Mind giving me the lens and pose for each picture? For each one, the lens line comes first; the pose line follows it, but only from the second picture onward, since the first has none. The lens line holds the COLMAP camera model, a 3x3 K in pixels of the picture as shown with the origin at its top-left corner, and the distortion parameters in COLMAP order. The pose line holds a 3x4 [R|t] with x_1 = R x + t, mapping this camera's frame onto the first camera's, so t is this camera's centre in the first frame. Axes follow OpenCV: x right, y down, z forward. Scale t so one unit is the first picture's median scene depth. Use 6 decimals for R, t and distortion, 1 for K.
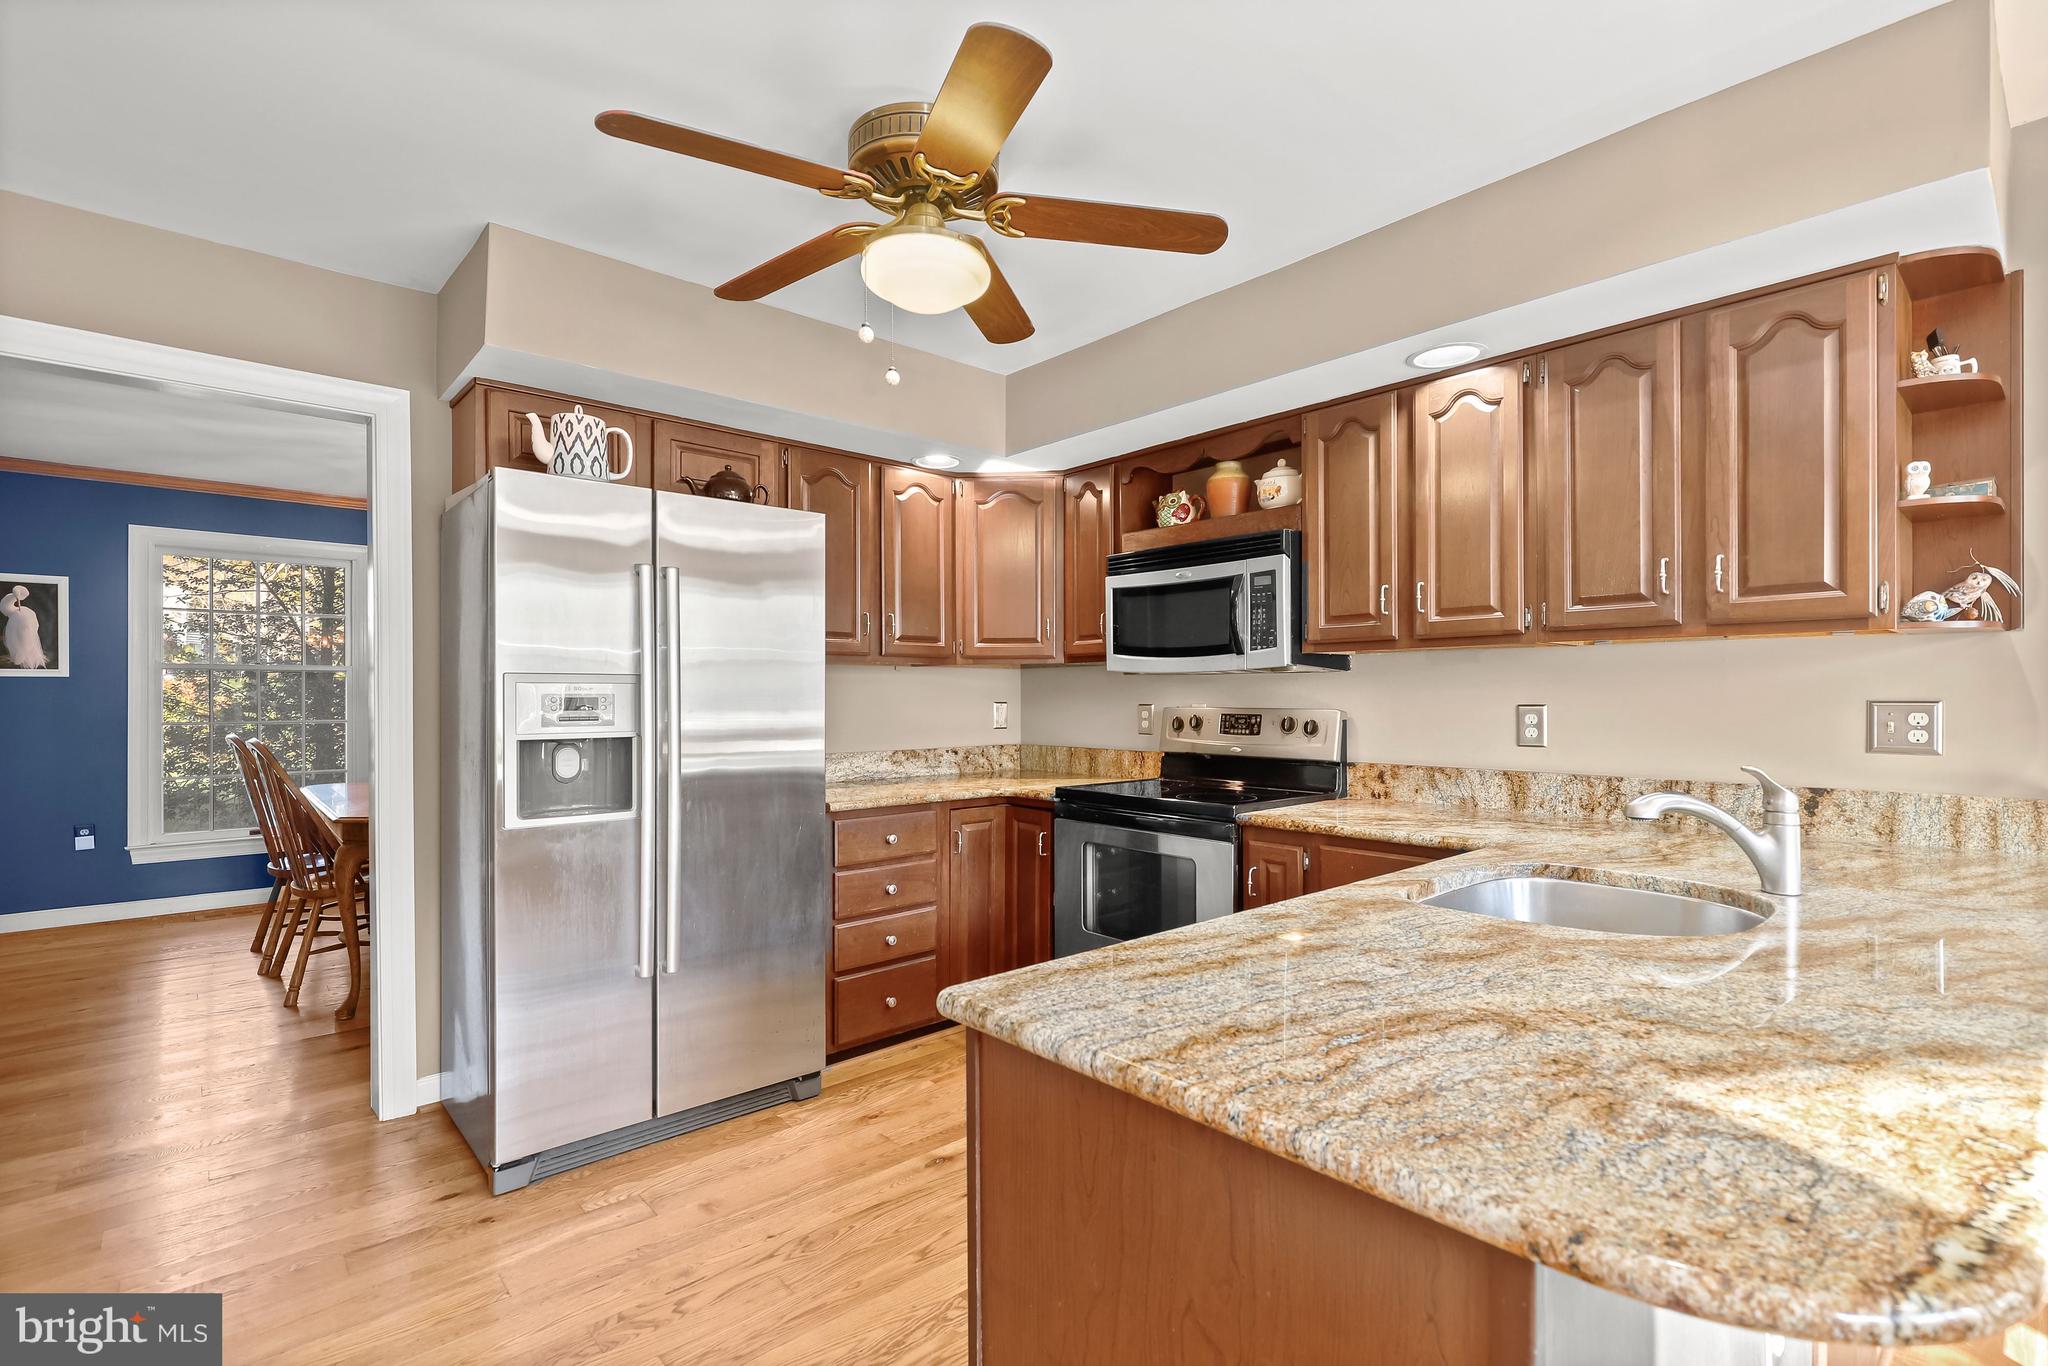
lens RADIAL K [[942.5, 0, 1033.9], [0, 942.5, 698.8], [0, 0, 1]] dist [0.000504, -0.000233]
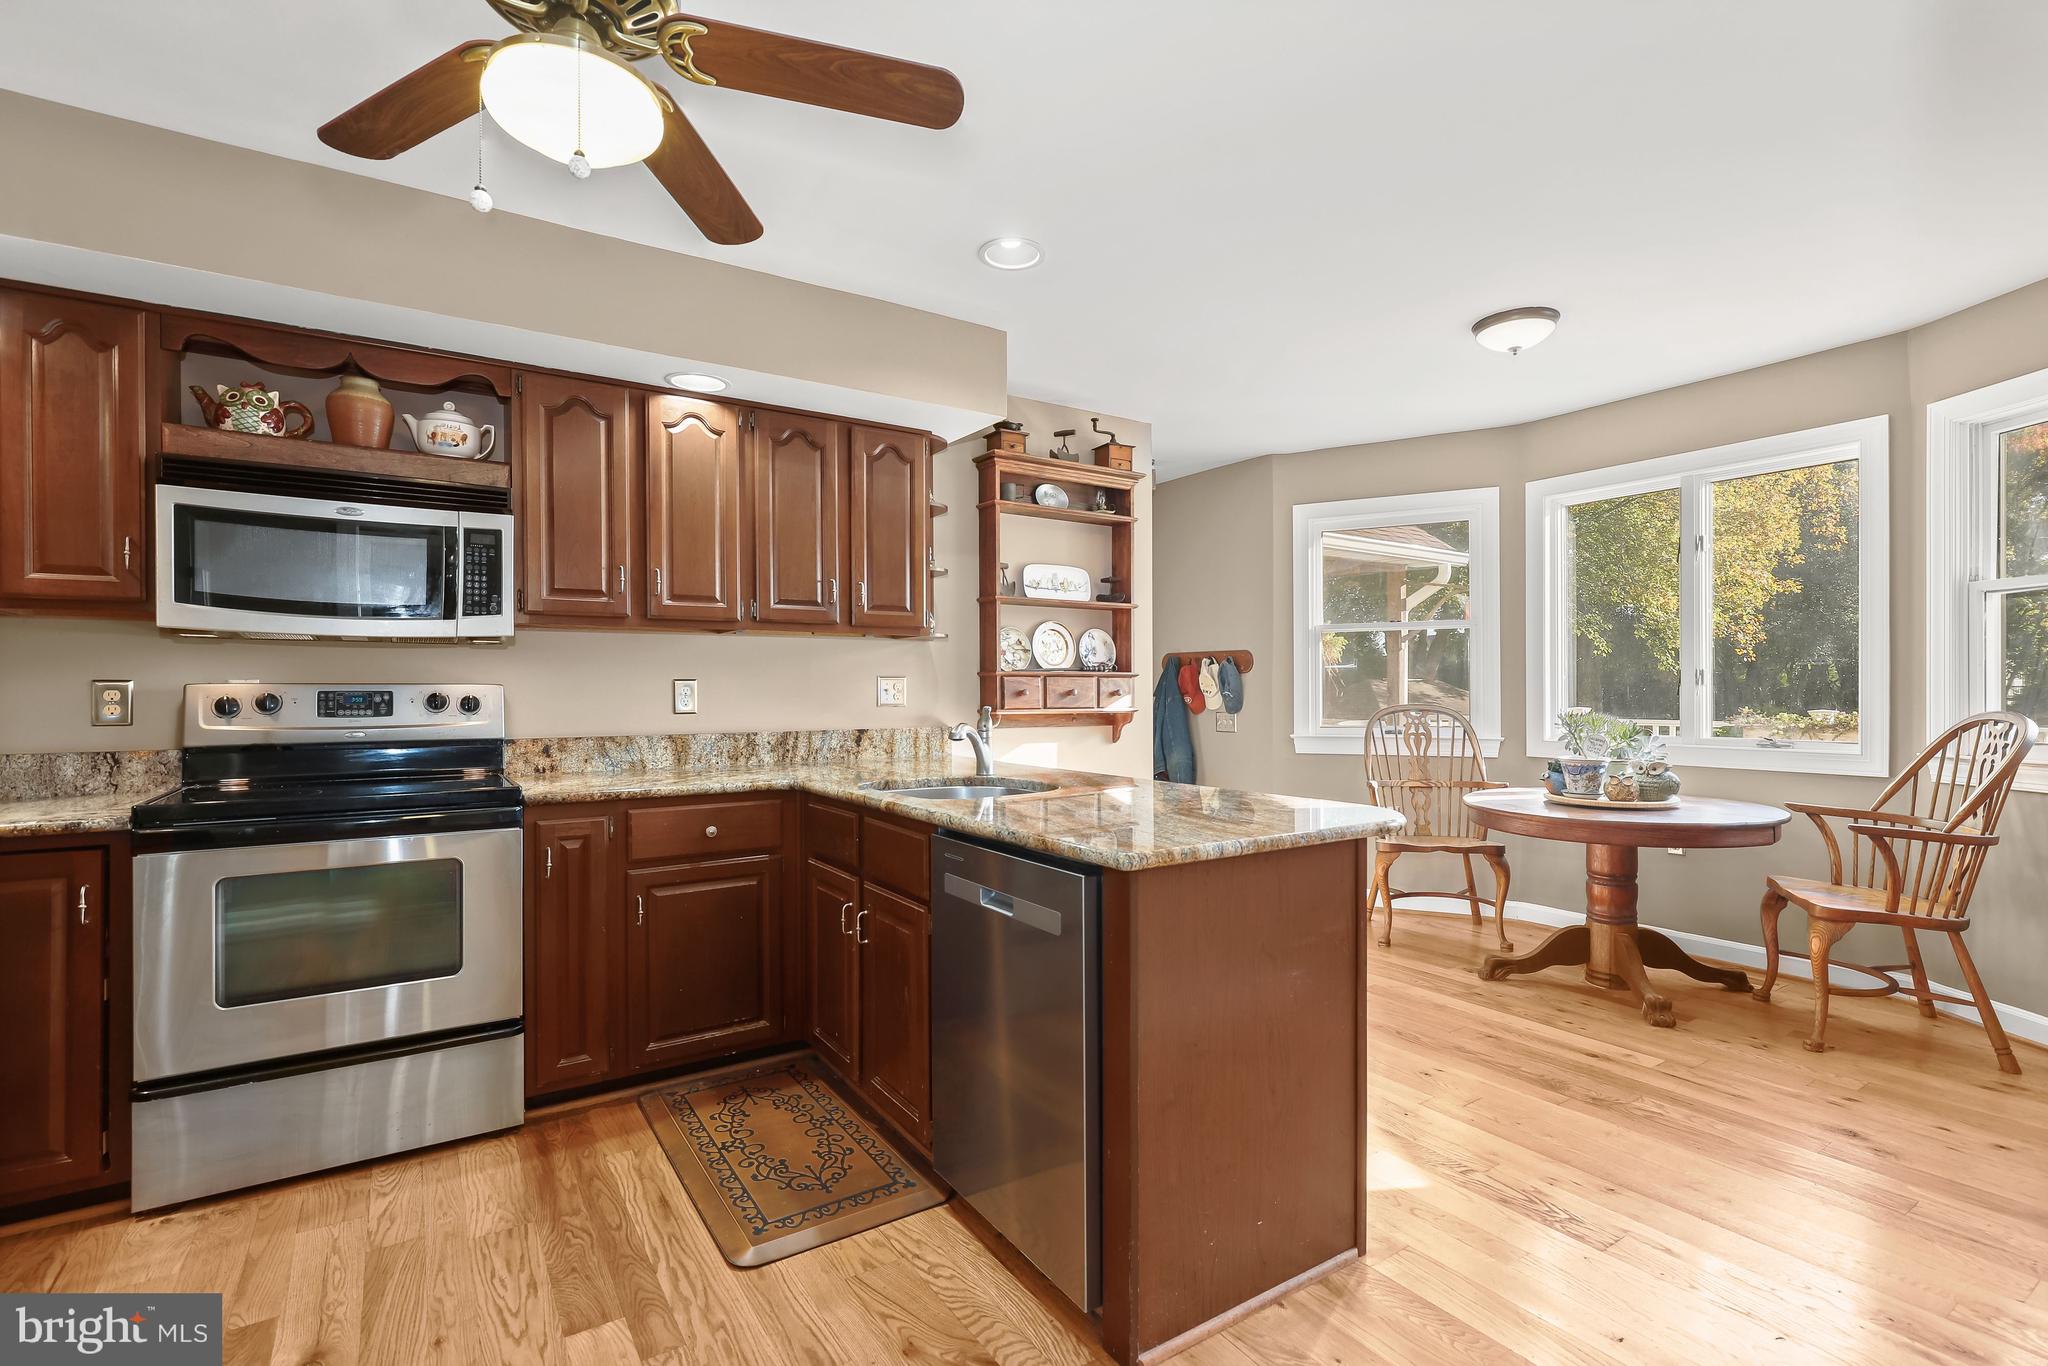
lens RADIAL K [[942.5, 0, 1033.2], [0, 942.5, 692.0], [0, 0, 1]] dist [0.000504, -0.000233]
pose [[0.145307, -0.000587, 0.989386, -0.603735], [0.005857, 0.999983, -0.000267, 0.025114], [-0.989369, 0.005833, 0.145308, 0.370332]]
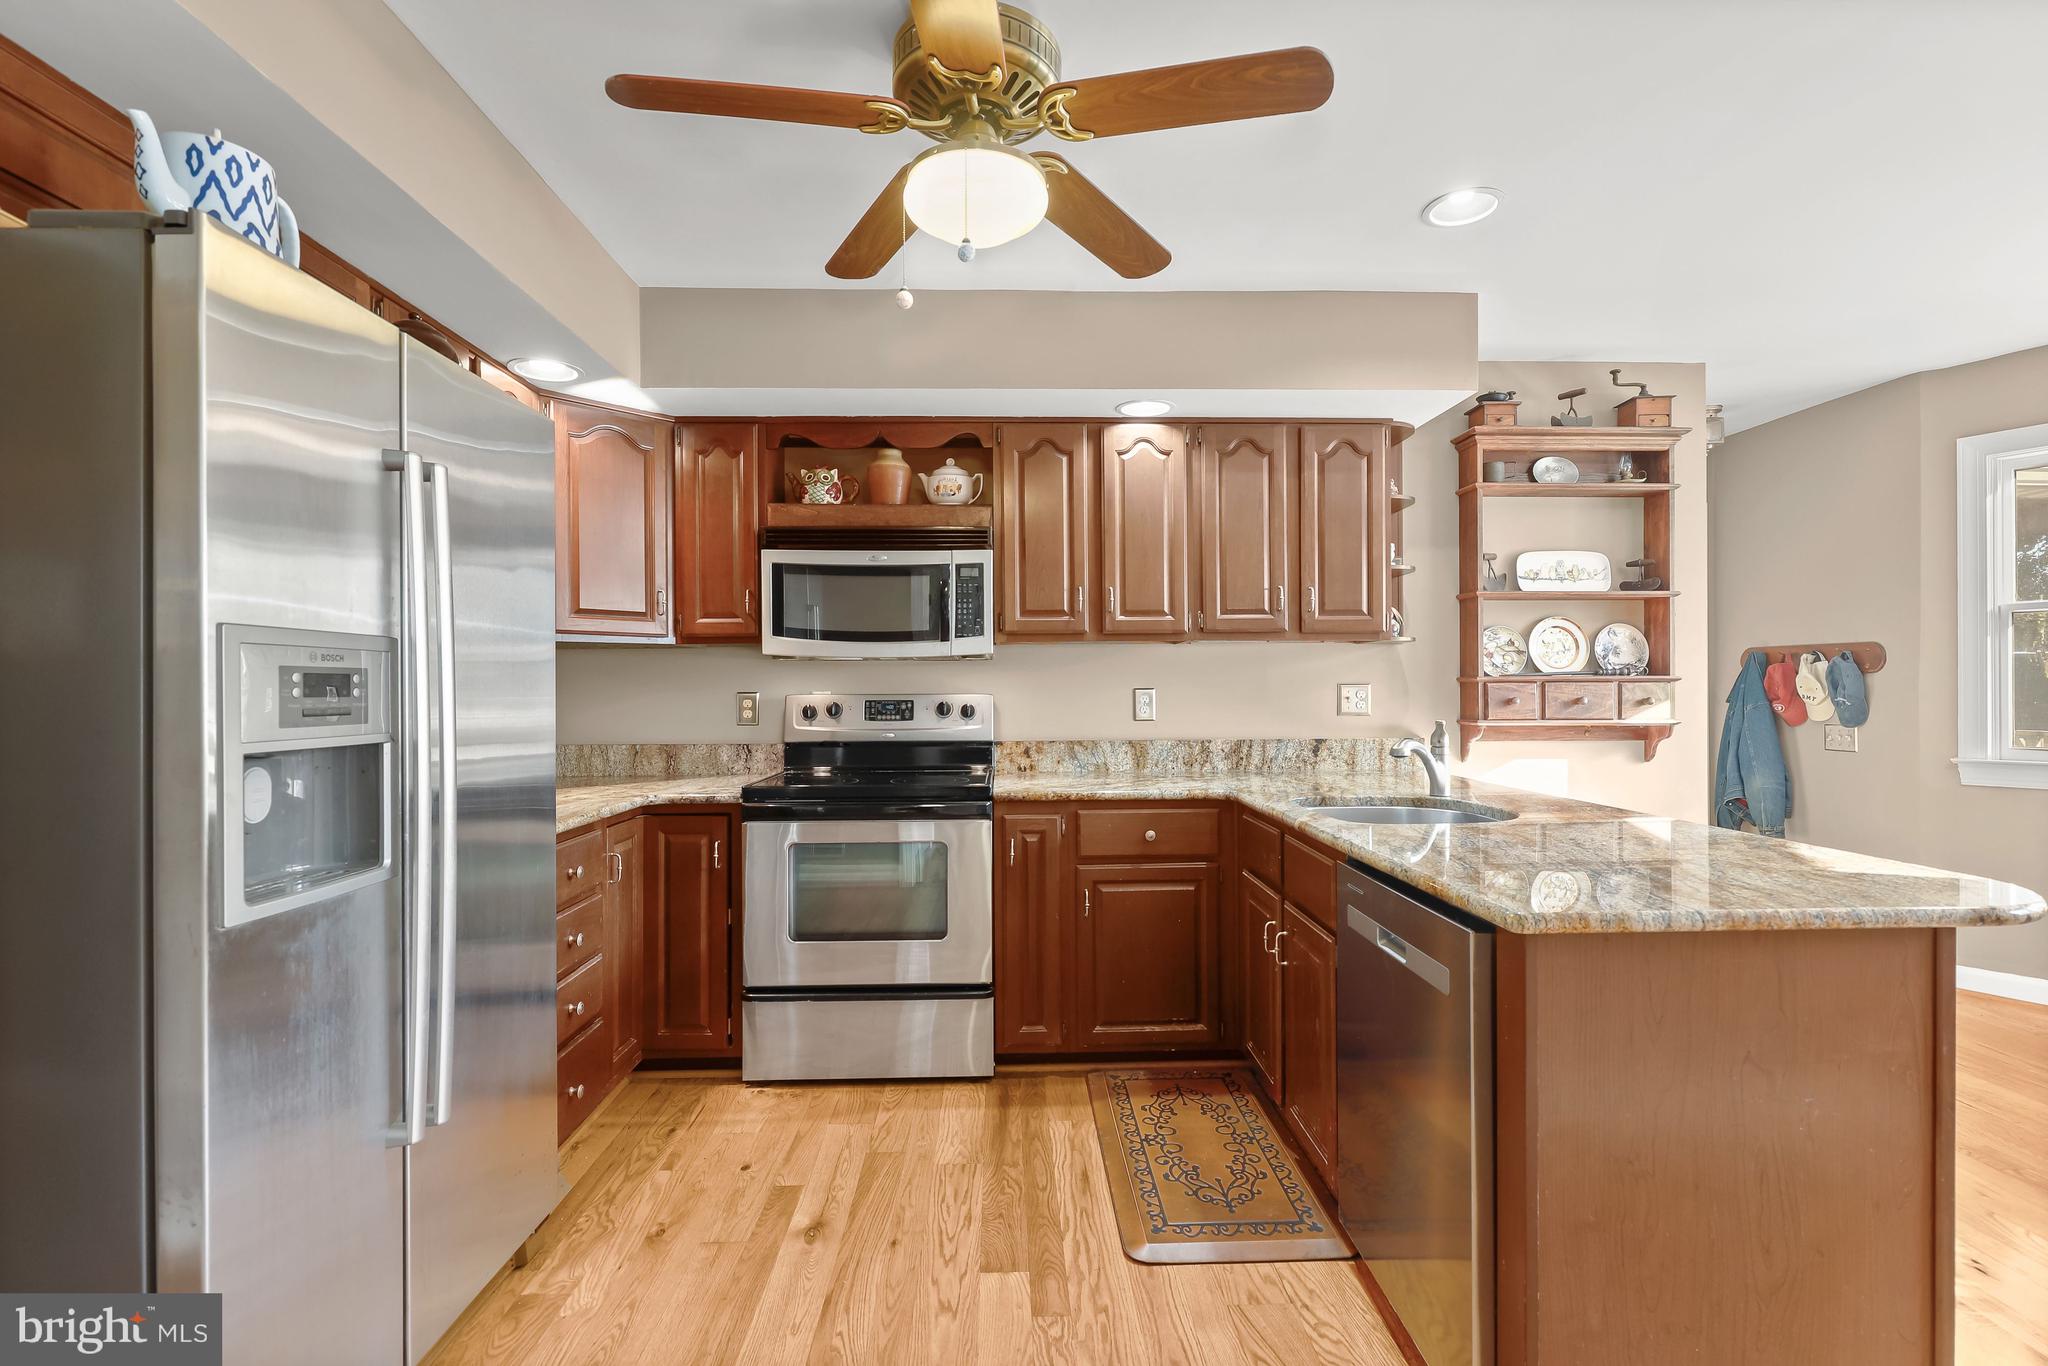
lens RADIAL K [[942.5, 0, 1032.5], [0, 942.5, 692.1], [0, 0, 1]] dist [0.000504, -0.000233]
pose [[0.643169, -0.003925, 0.765714, -0.553483], [0.006022, 0.999982, 0.000068, 0.010246], [-0.765700, 0.004567, 0.643181, 0.279521]]
